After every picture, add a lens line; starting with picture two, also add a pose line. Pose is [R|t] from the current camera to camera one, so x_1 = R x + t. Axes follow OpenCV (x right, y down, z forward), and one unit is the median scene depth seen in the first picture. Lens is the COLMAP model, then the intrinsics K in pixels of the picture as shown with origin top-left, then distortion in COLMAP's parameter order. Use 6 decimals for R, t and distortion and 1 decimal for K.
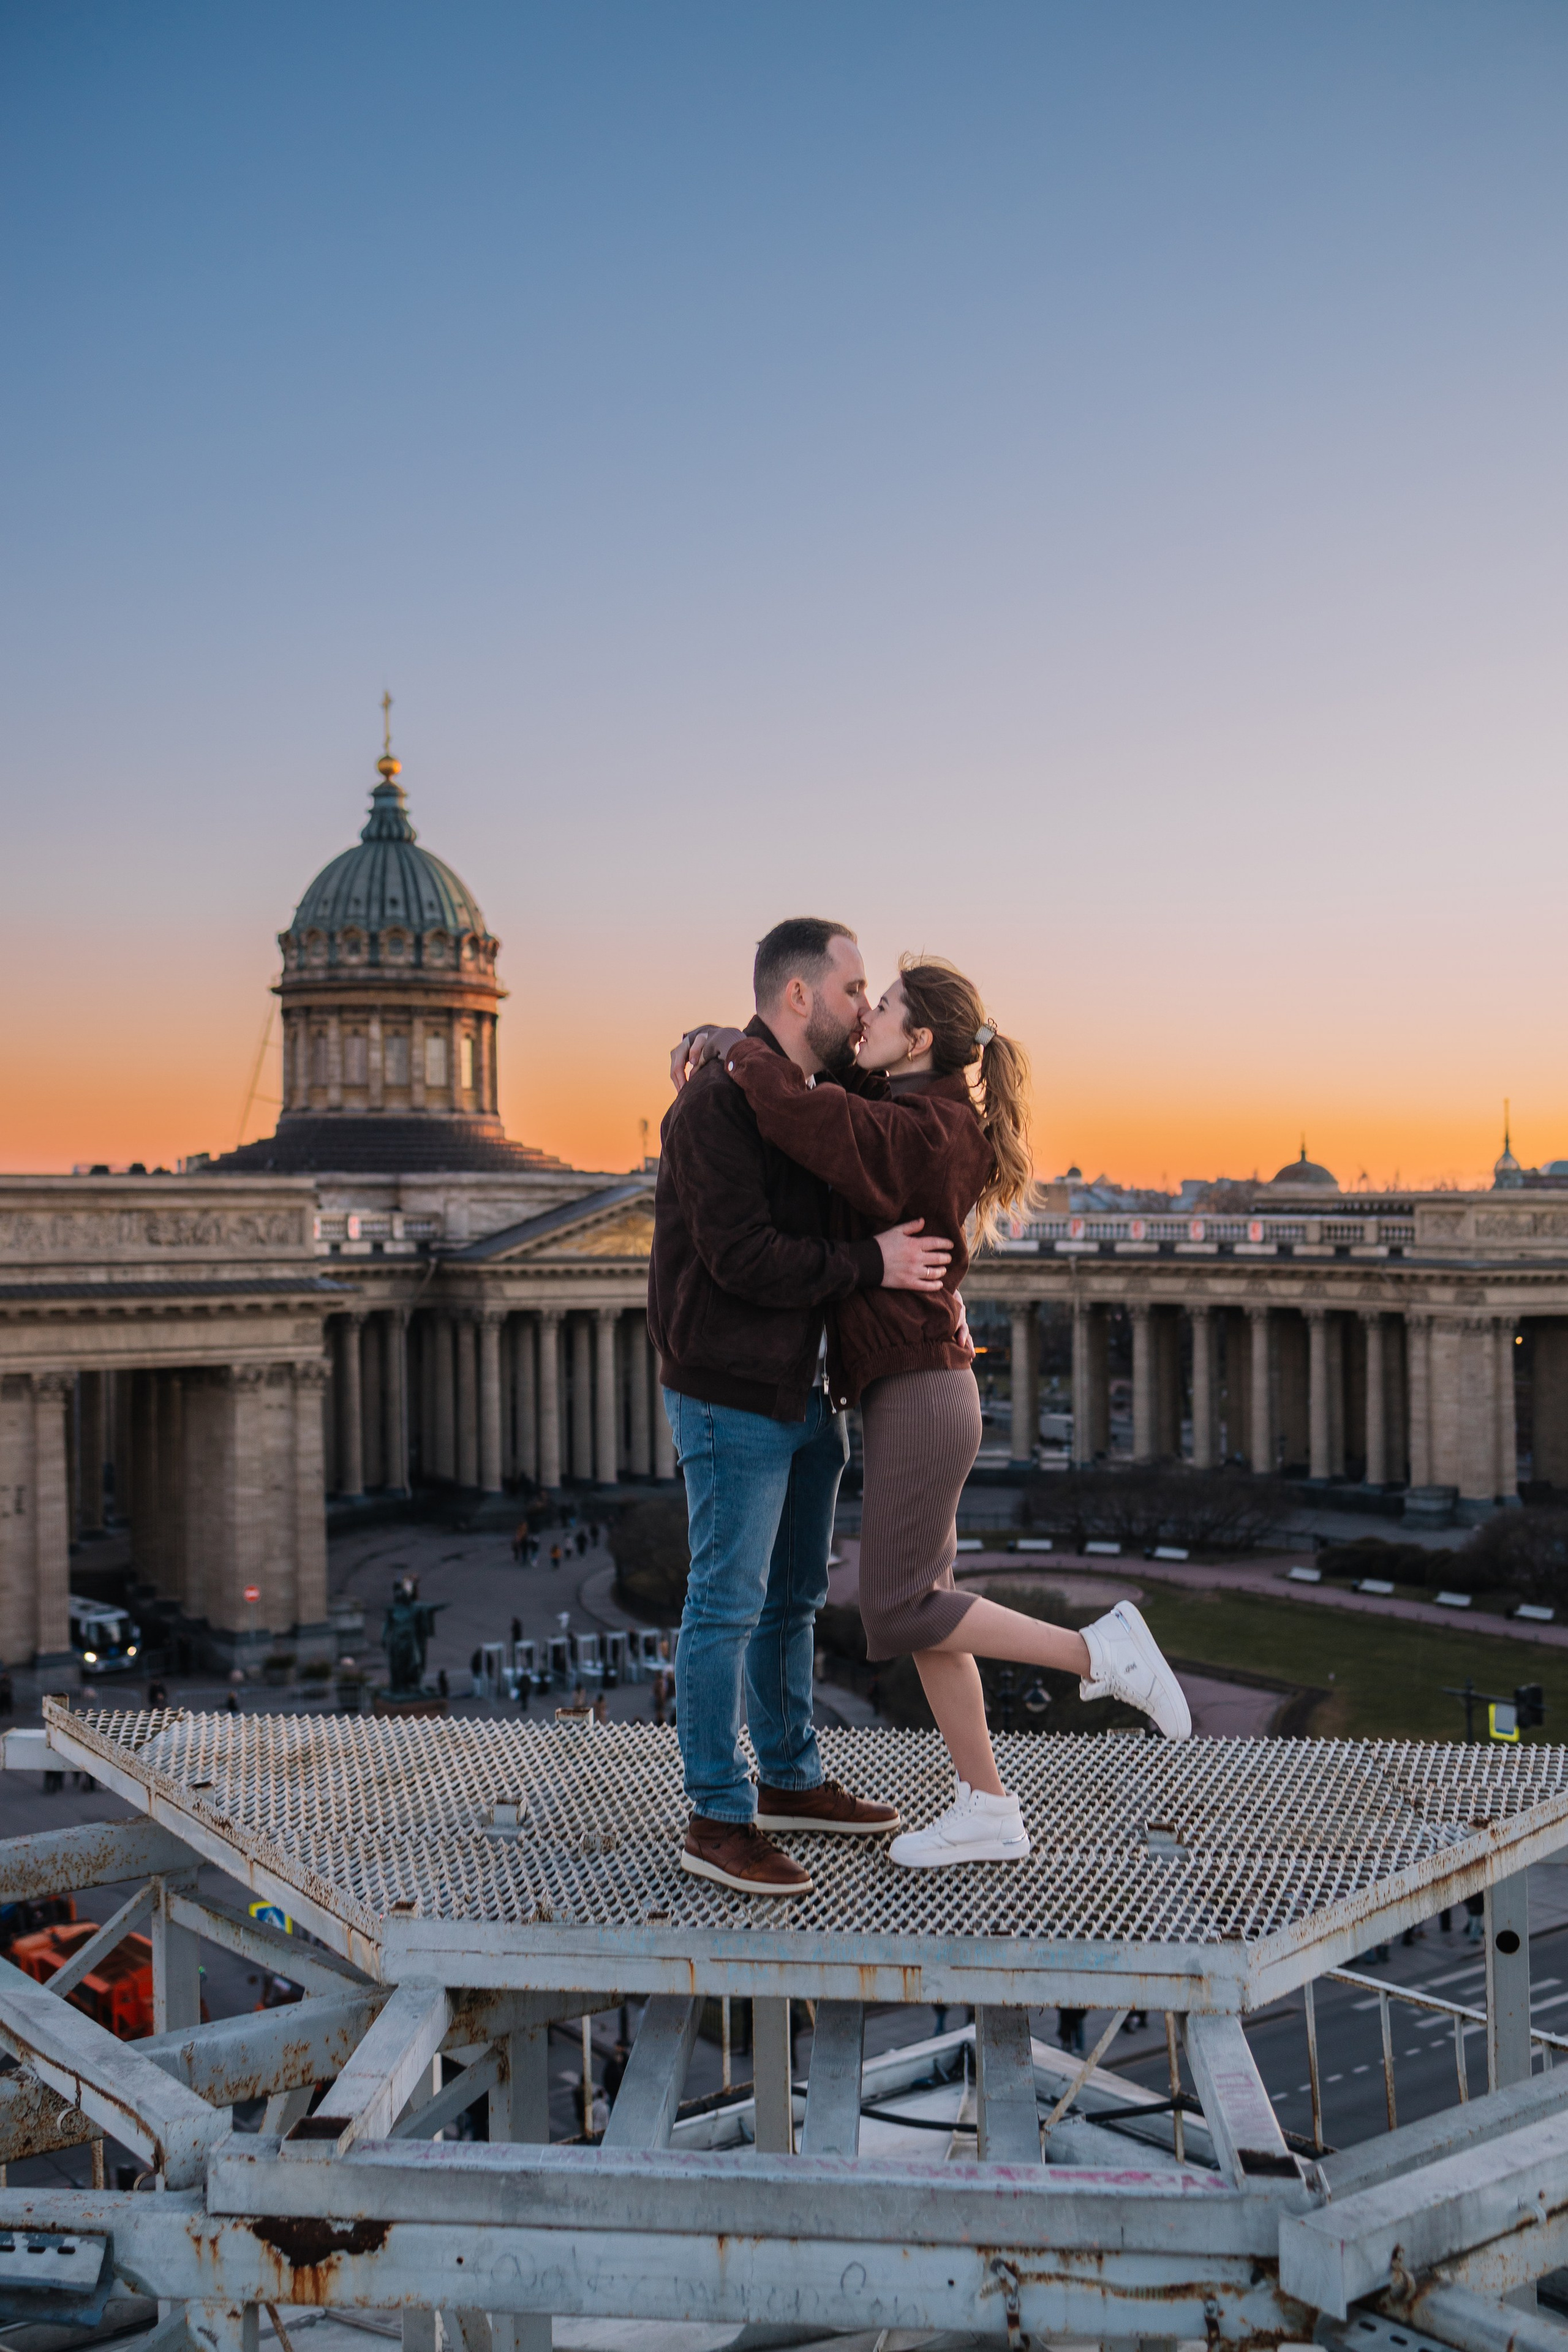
lens RADIAL K [[2329.4, 0, 784.0], [0, 2329.4, 1176.0], [0, 0, 1]] dist [-0.044388, 0.026578]
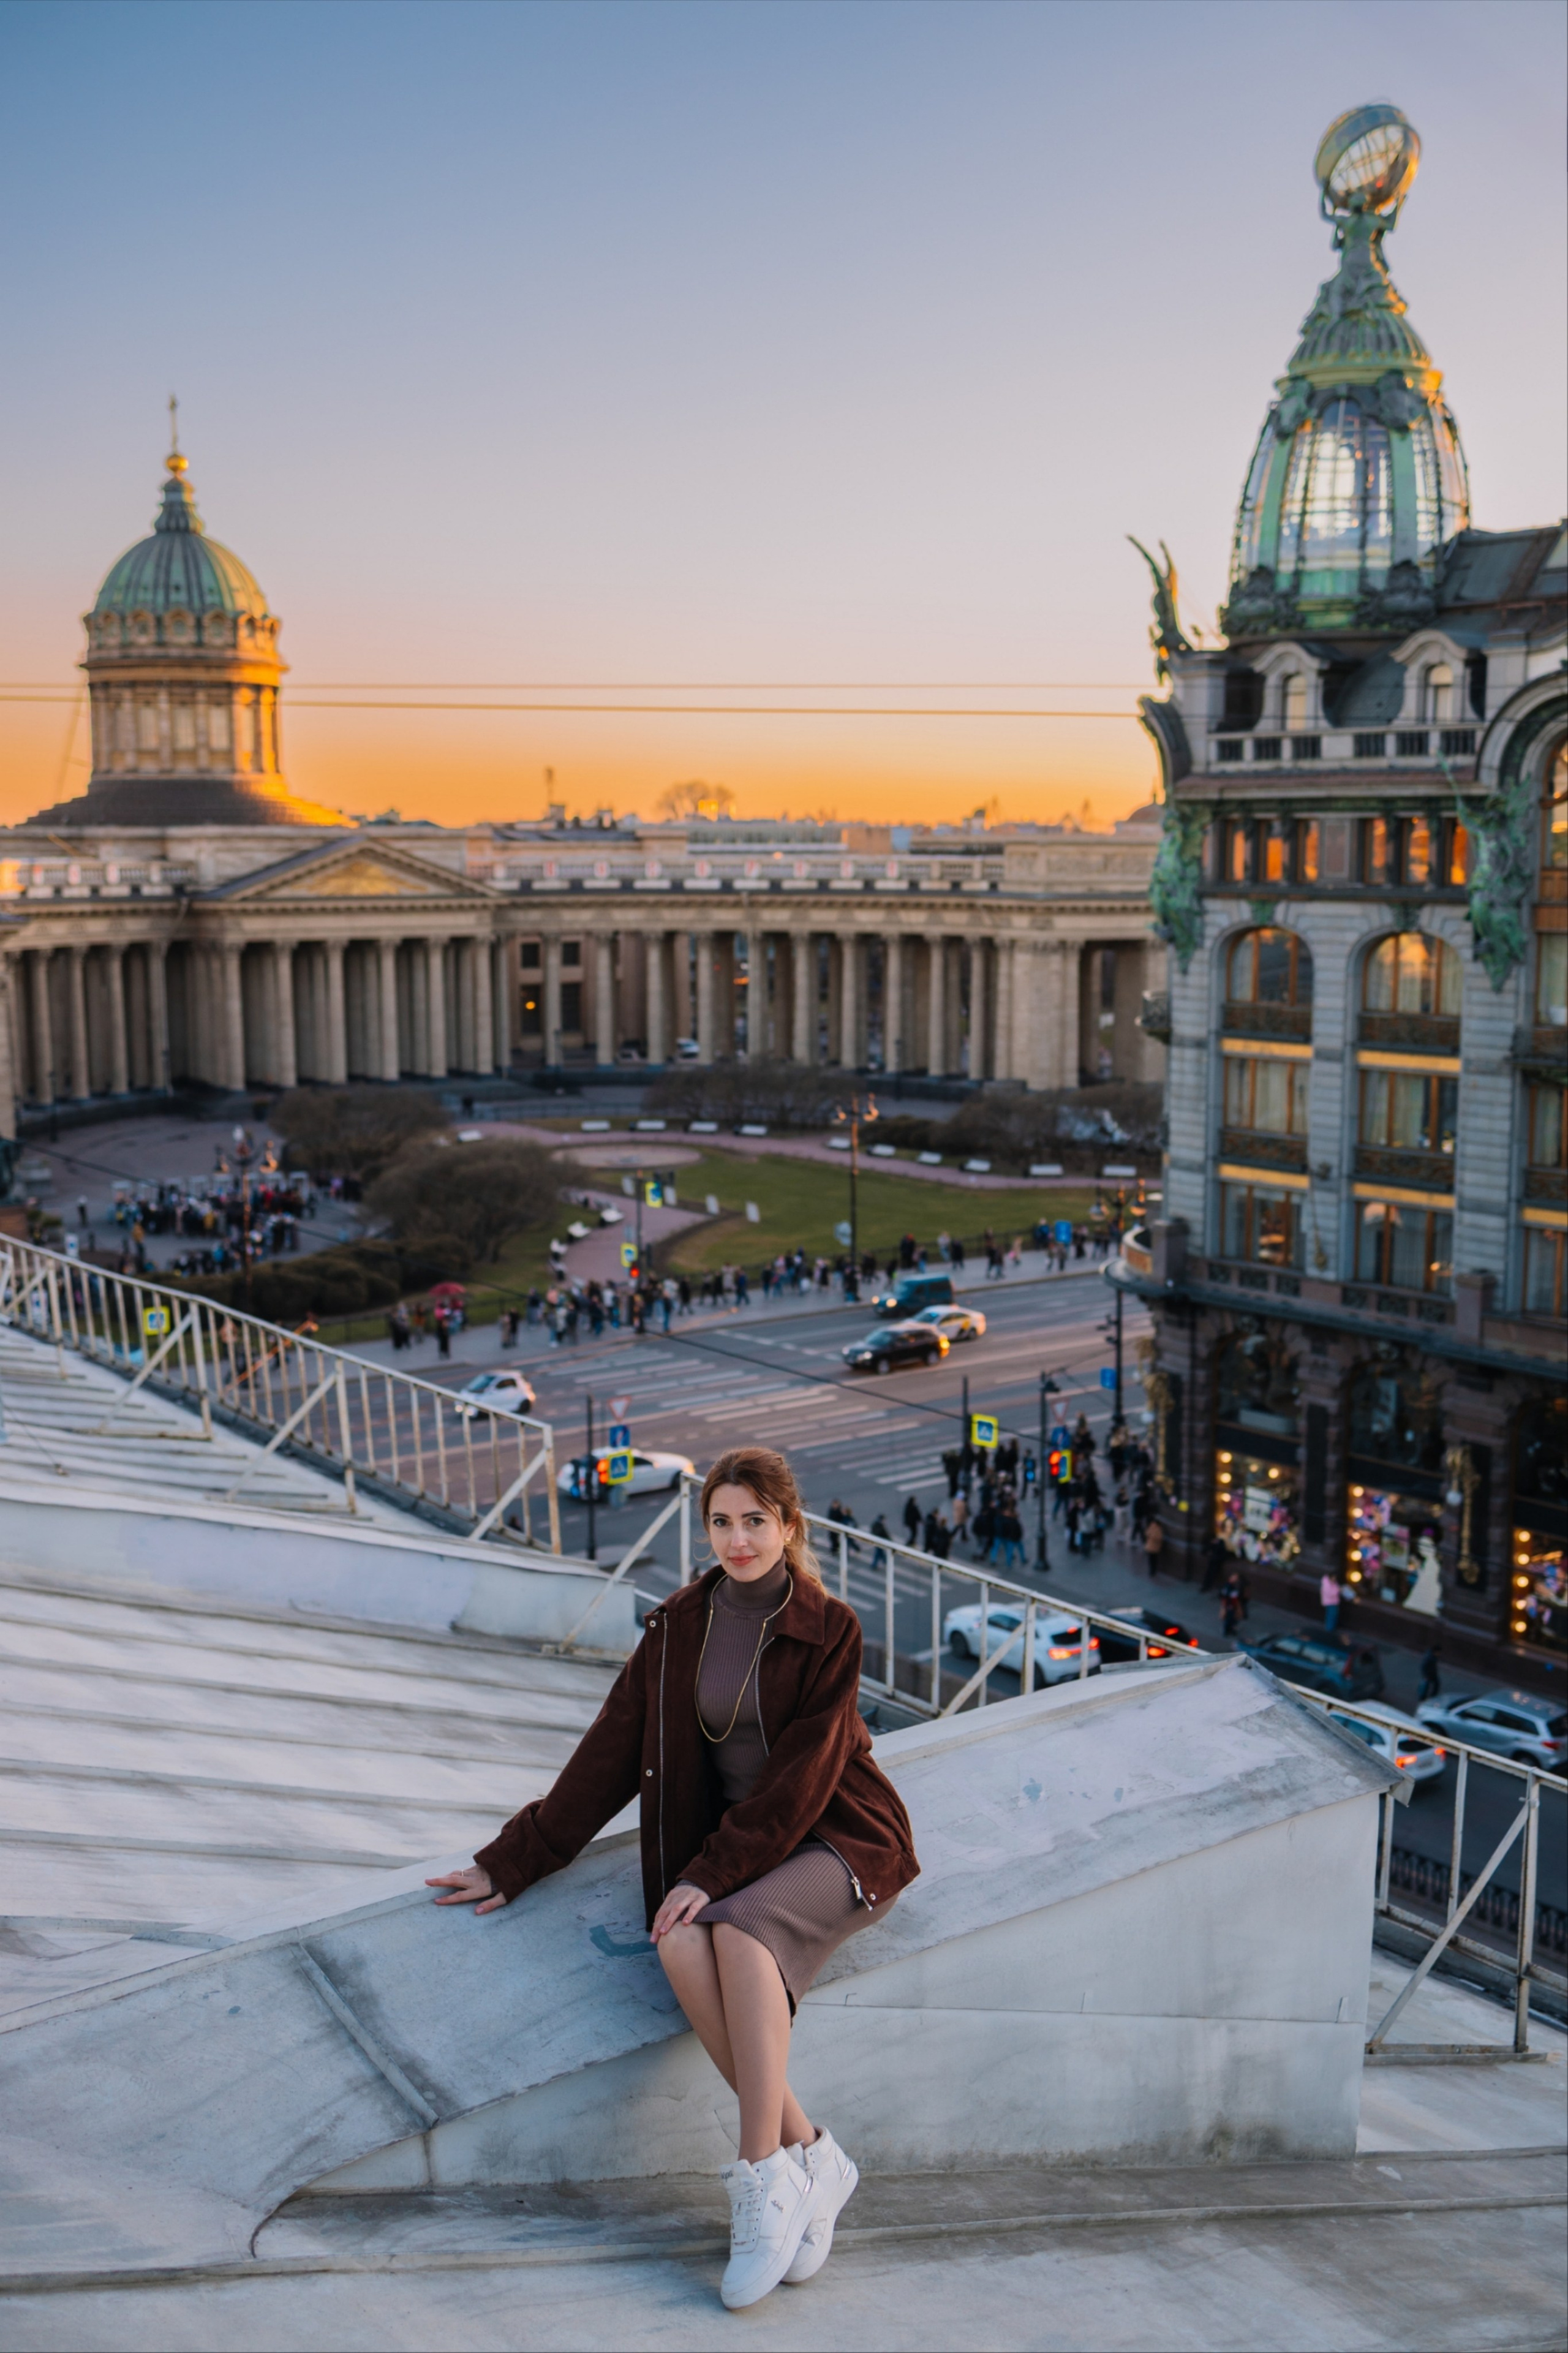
lens RADIAL K [[2338.0, 0, 806.7], [0, 2338.0, 1141.1], [0, 0, 1]] dist [-0.063085, -0.003916]
pose [[0.999916, -0.008175, 0.010018, 0.161098], [0.006713, 0.990394, 0.138109, -0.004445], [-0.011051, -0.138030, 0.990366, -0.216622]]
